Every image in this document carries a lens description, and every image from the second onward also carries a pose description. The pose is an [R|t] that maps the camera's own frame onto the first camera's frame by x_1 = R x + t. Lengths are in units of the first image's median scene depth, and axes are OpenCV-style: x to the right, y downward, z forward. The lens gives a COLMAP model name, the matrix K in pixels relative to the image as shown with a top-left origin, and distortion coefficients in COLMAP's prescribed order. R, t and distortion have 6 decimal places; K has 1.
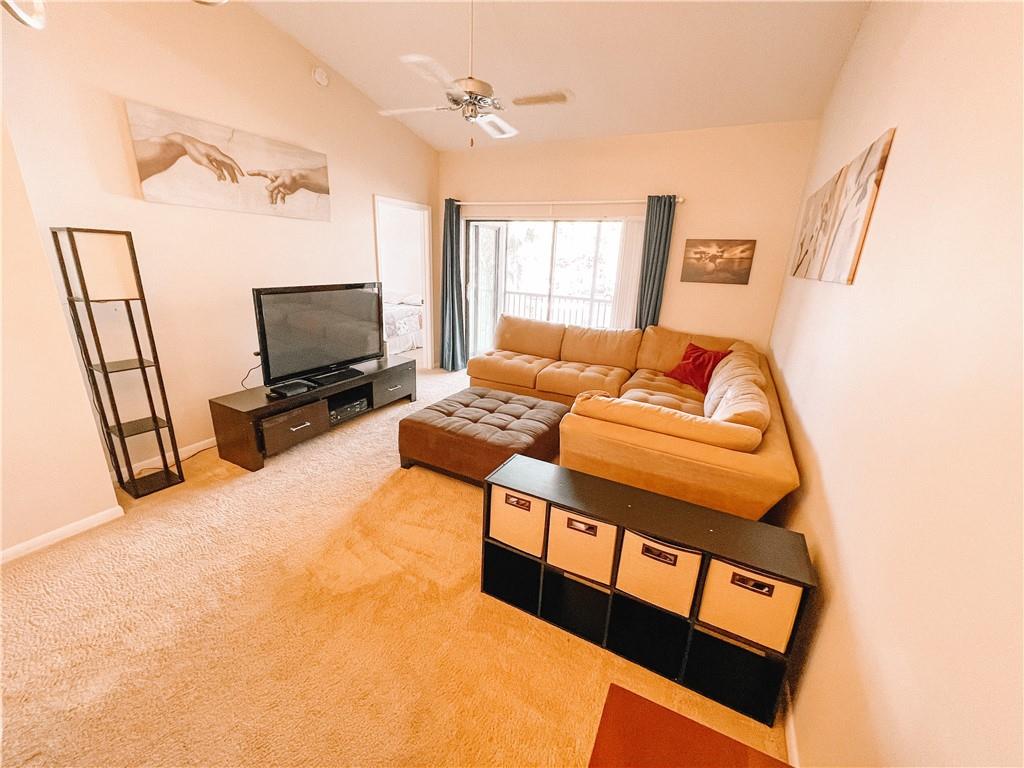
lens RADIAL K [[405.2, 0, 510.2], [0, 405.2, 385.0], [0, 0, 1]] dist [0.000321, -0.000085]
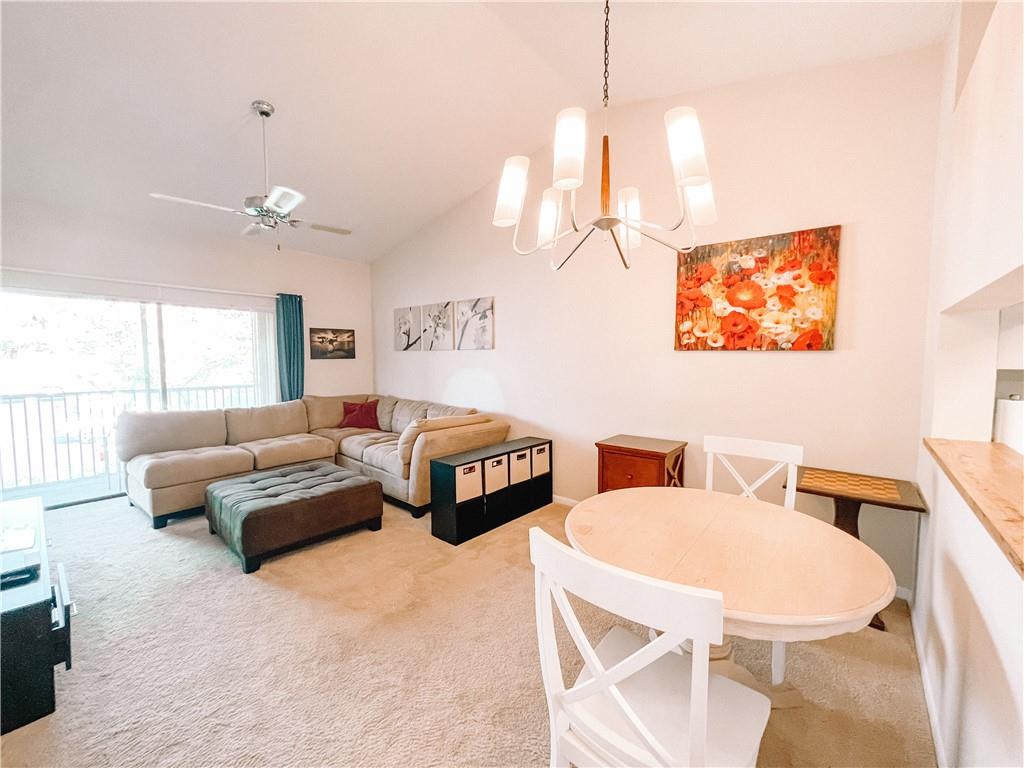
lens RADIAL K [[405.2, 0, 511.4], [0, 405.2, 382.3], [0, 0, 1]] dist [0.000321, -0.000085]
pose [[0.236172, -0.102731, 0.966266, -0.714176], [0.300089, 0.953499, 0.028027, -0.033028], [-0.924213, 0.283346, 0.256018, 0.112860]]
